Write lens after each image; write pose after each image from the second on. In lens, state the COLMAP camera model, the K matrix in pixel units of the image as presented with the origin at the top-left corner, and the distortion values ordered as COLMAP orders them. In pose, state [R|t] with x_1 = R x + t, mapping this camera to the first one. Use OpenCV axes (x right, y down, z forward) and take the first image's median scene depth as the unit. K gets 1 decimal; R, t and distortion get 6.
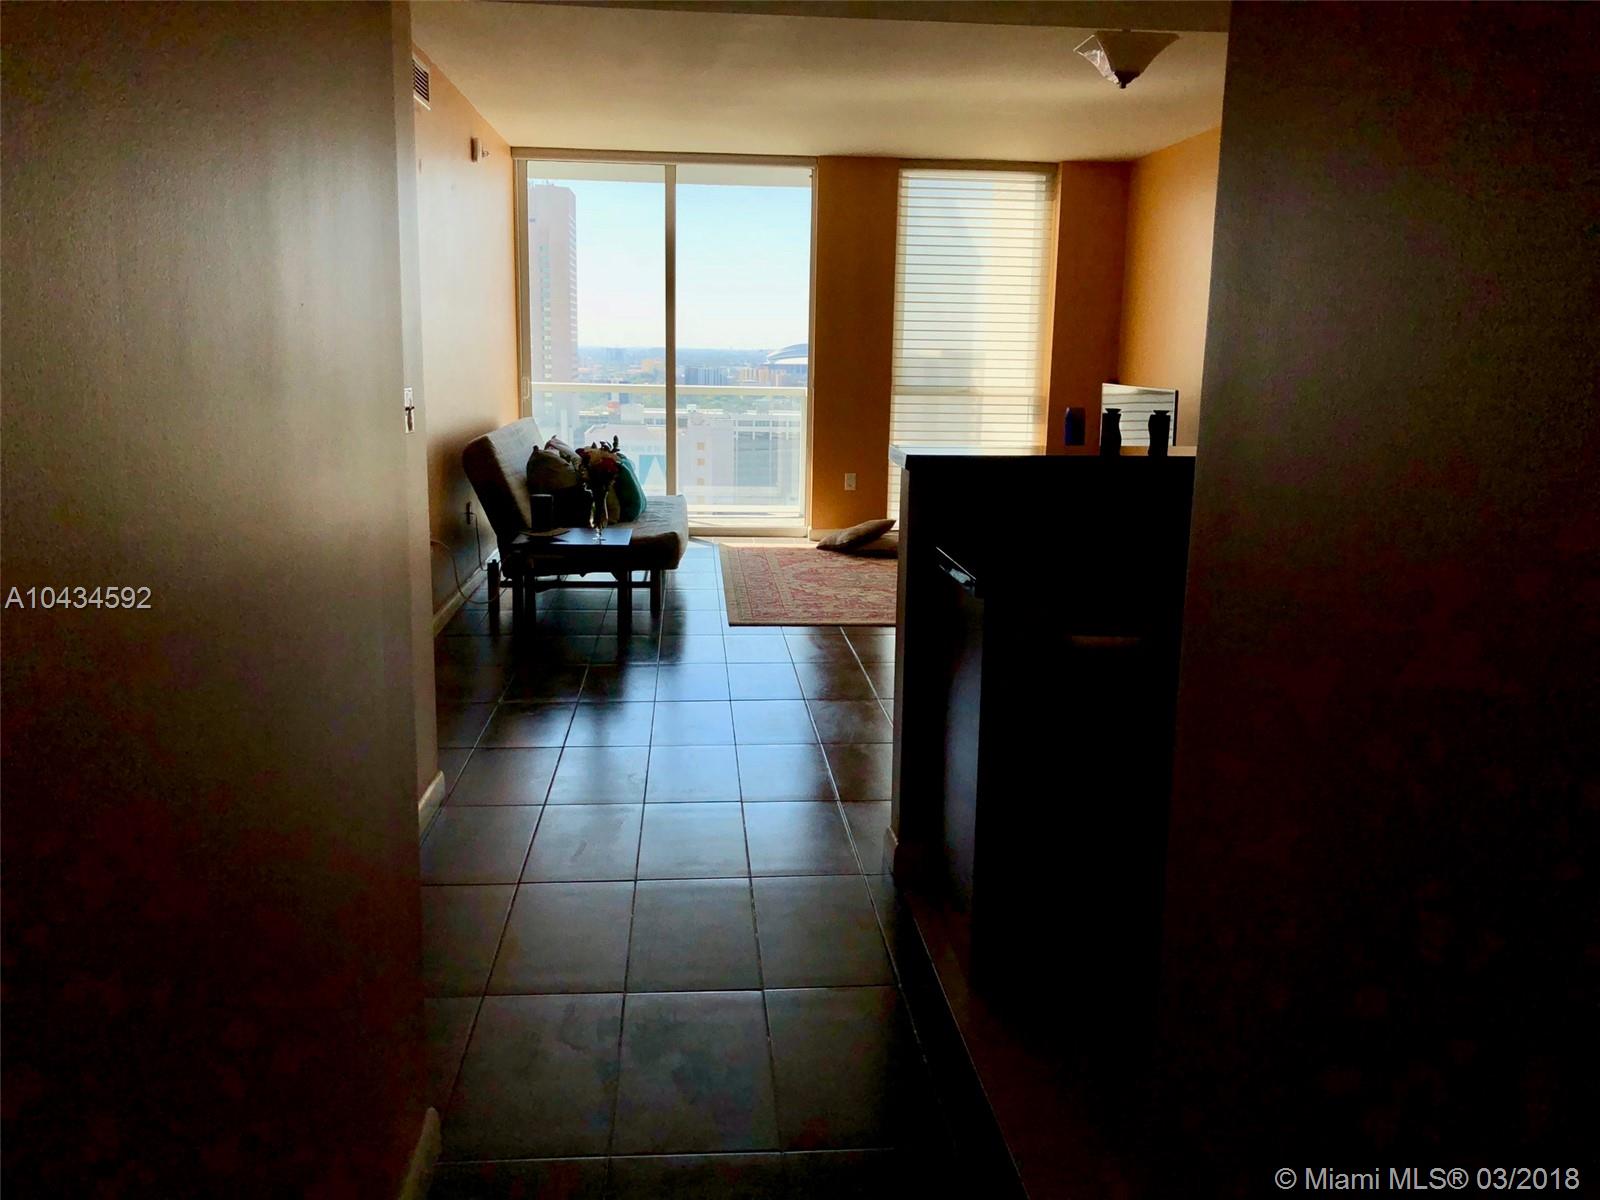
lens RADIAL K [[1307.3, 0, 800.0], [0, 1307.3, 600.0], [0, 0, 1]] dist [0.003811, 0.003468]
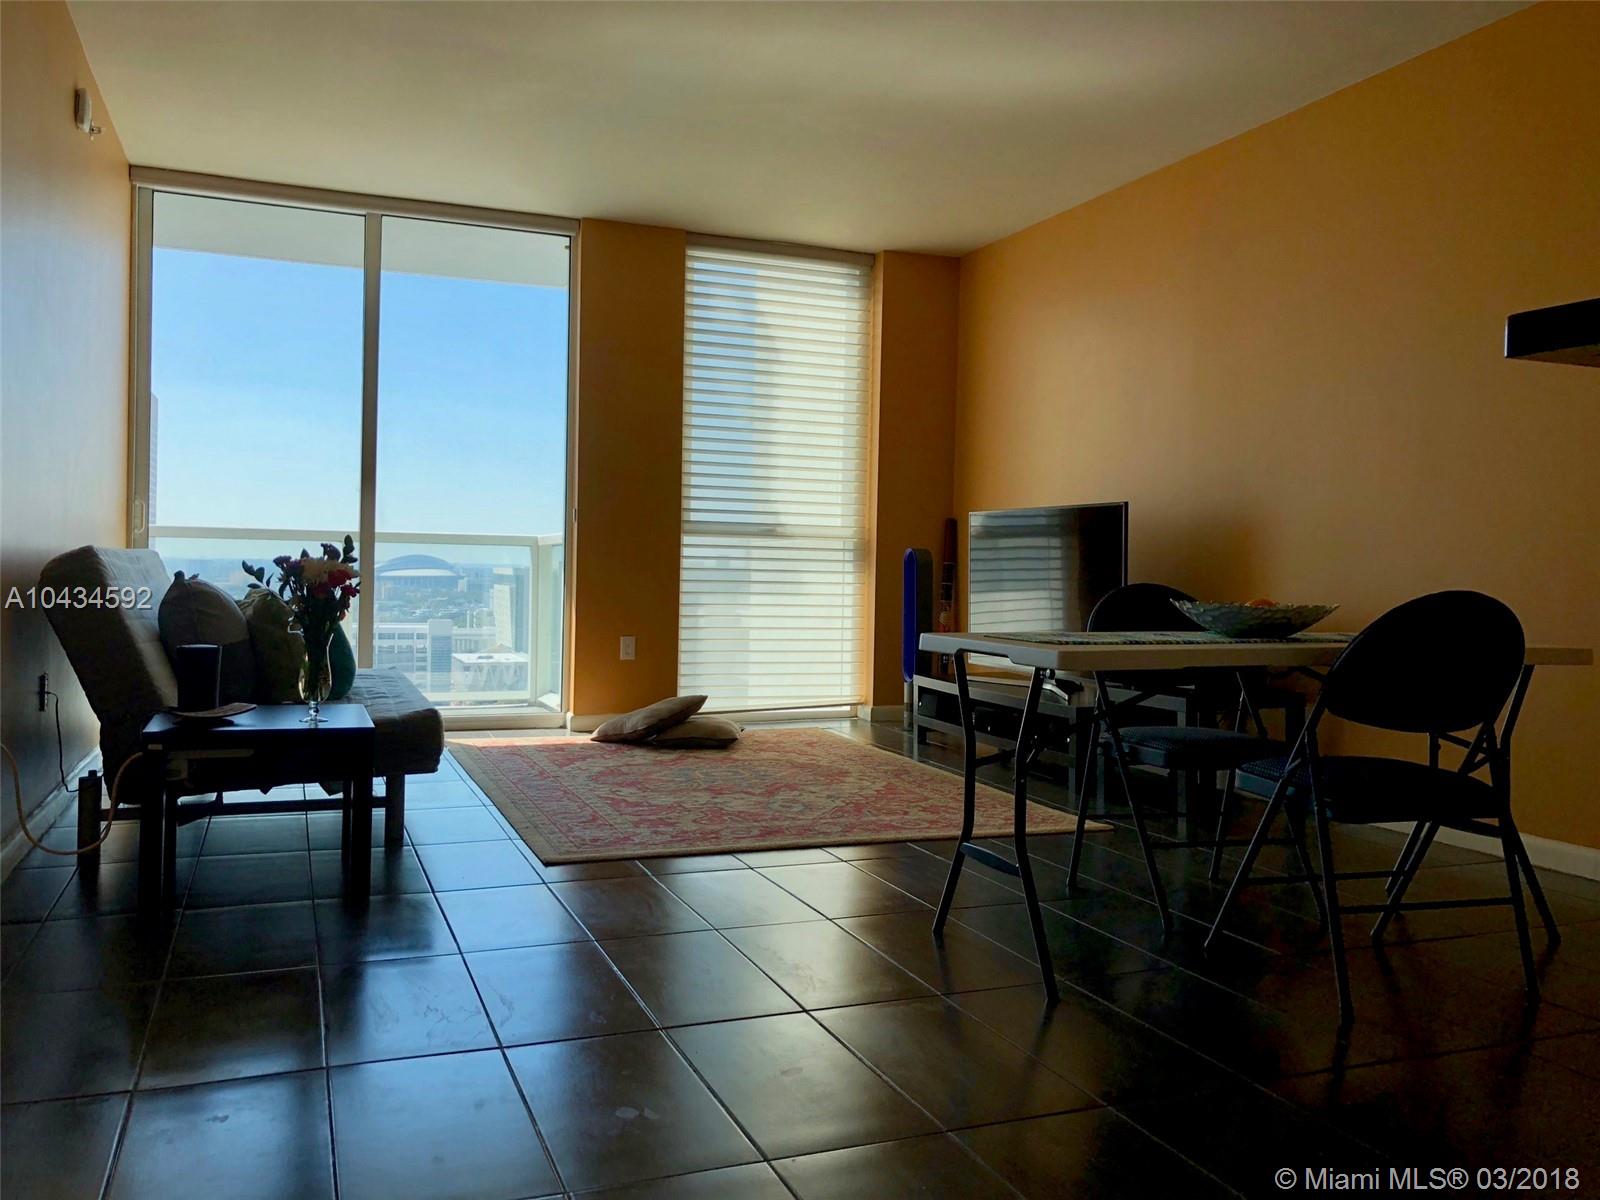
lens RADIAL K [[1313.3, 0, 807.2], [0, 1313.3, 579.2], [0, 0, 1]] dist [0.084169, -0.134987]
pose [[0.959075, -0.003840, 0.283126, -0.097636], [0.053414, 0.984410, -0.167585, 0.000080], [-0.278068, 0.175849, 0.944328, 0.351638]]
